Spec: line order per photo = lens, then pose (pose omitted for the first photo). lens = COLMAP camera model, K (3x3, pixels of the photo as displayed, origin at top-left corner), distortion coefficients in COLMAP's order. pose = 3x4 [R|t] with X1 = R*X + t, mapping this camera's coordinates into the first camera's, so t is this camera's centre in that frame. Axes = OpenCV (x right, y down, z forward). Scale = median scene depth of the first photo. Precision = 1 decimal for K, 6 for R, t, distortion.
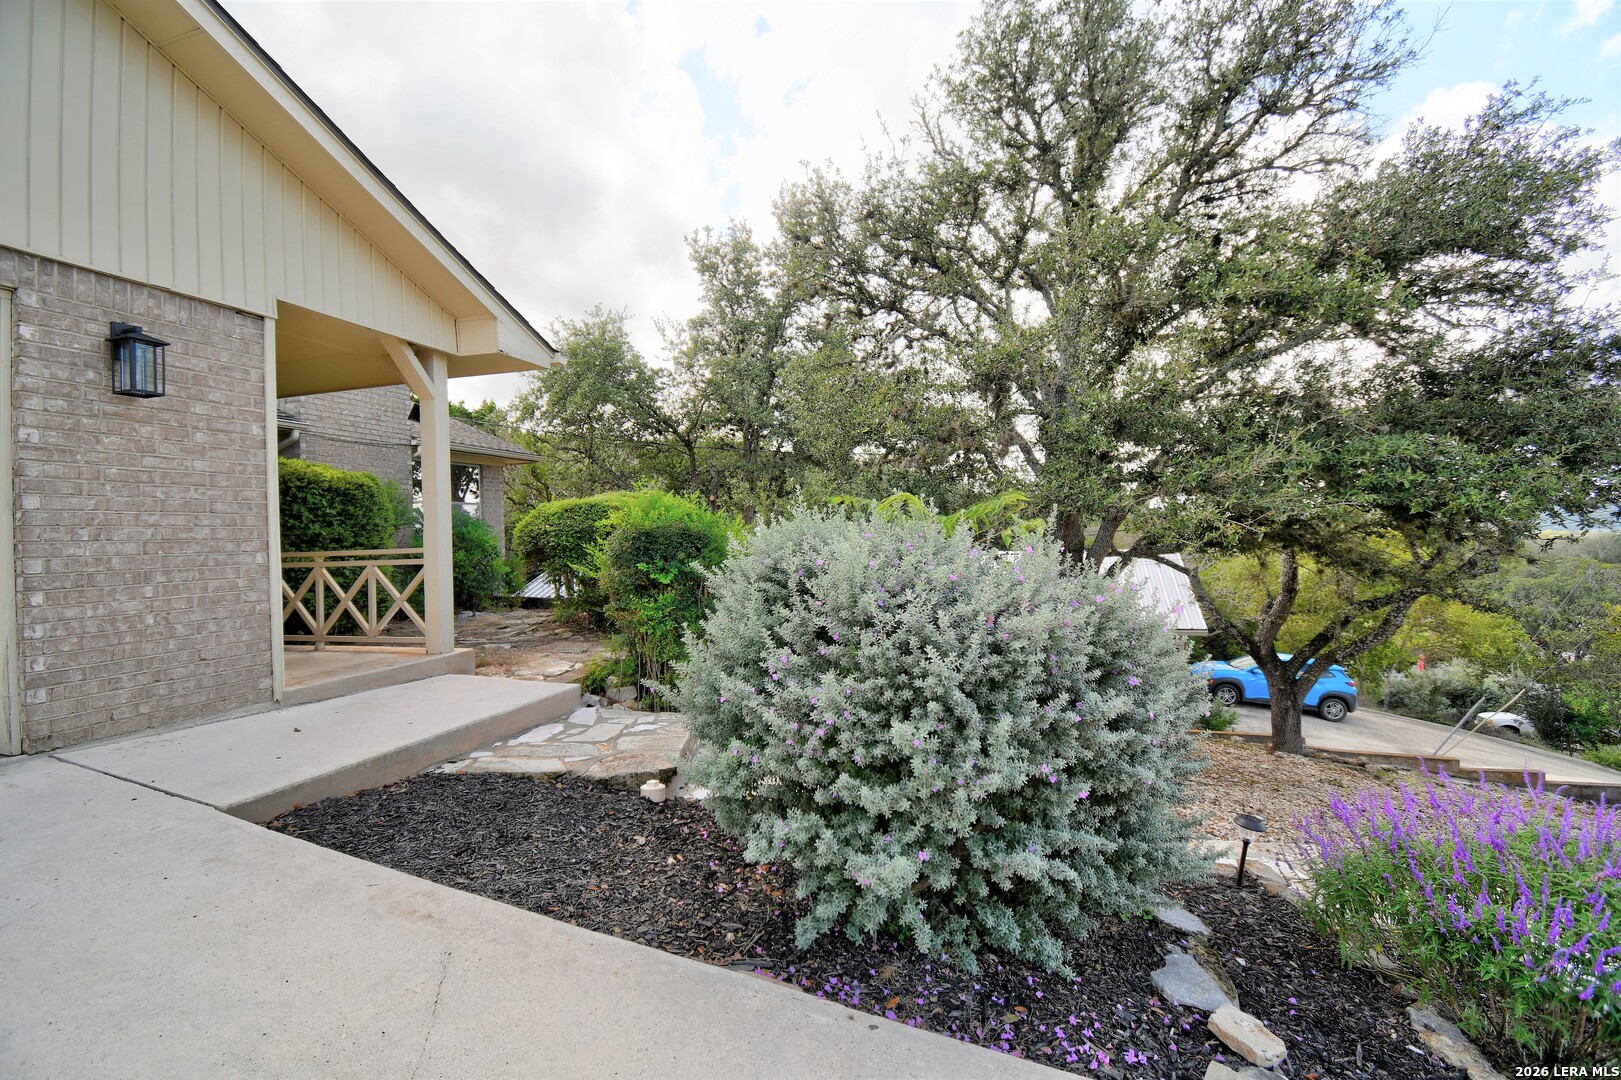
lens RADIAL K [[706.9, 0, 812.9], [0, 706.9, 535.5], [0, 0, 1]] dist [-0.015572, -0.000839]
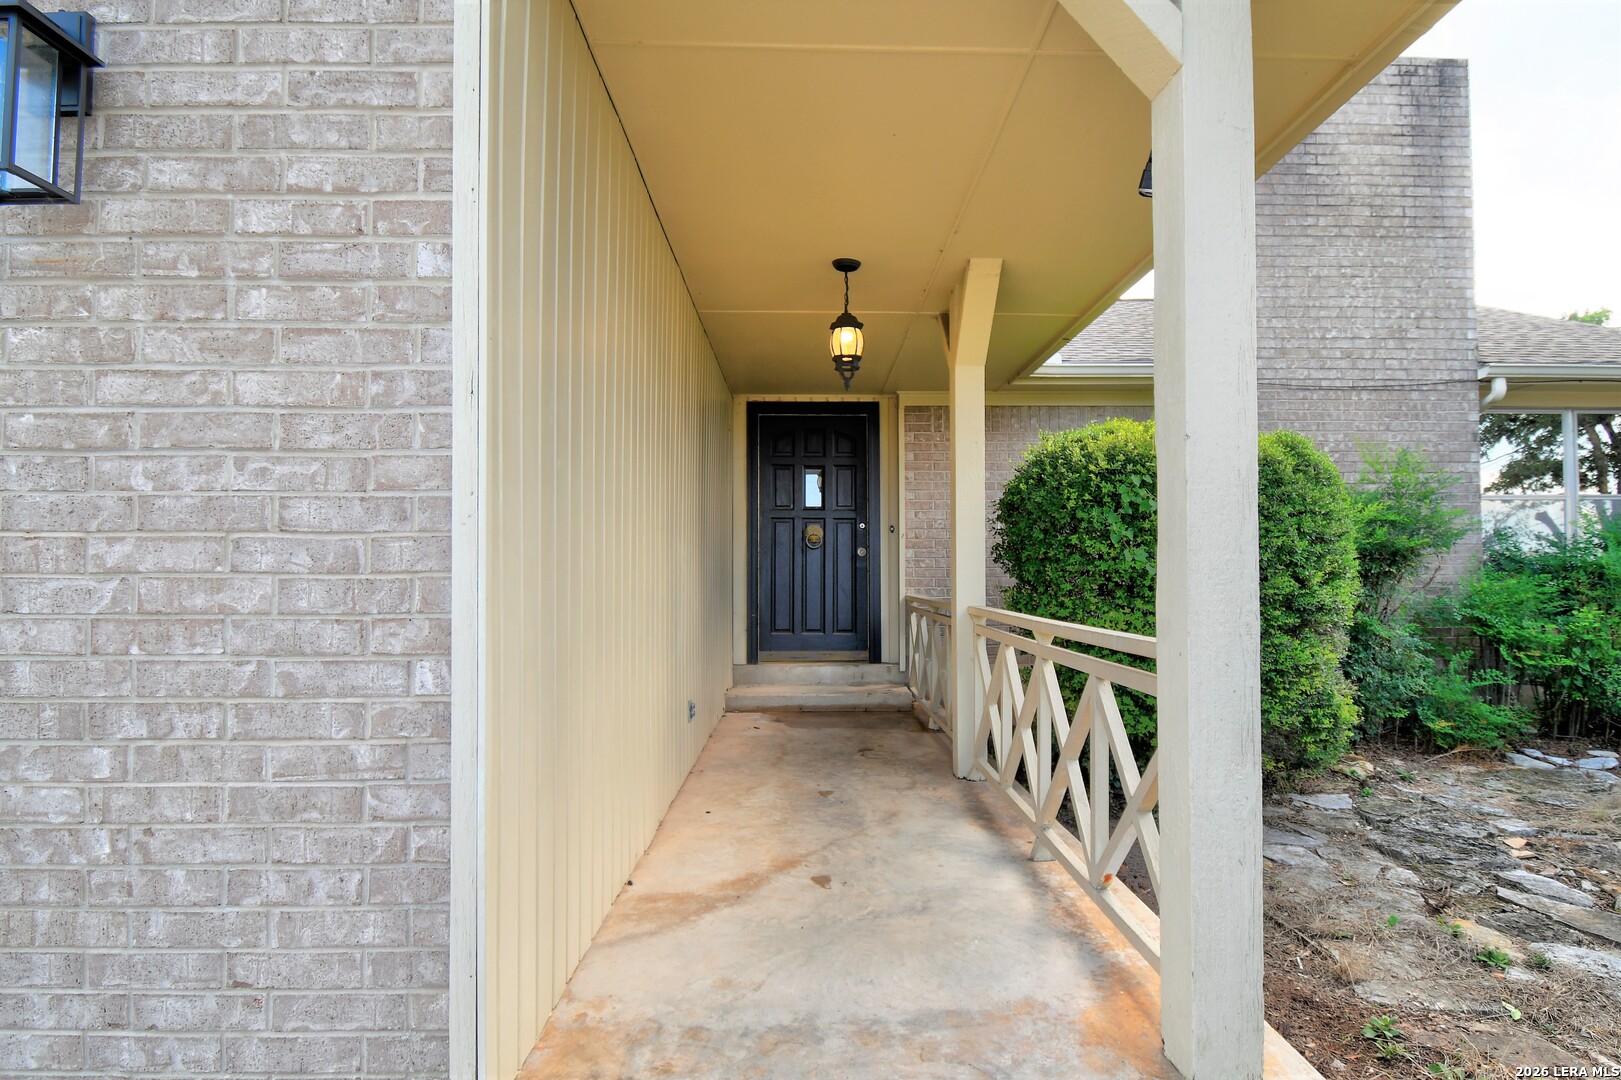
lens RADIAL K [[706.9, 0, 811.5], [0, 706.9, 532.0], [0, 0, 1]] dist [-0.015572, -0.000839]
pose [[0.314448, -0.000258, -0.949275, -0.487253], [-0.009222, 0.999952, -0.003327, -0.034243], [0.949230, 0.009800, 0.314430, 1.156486]]
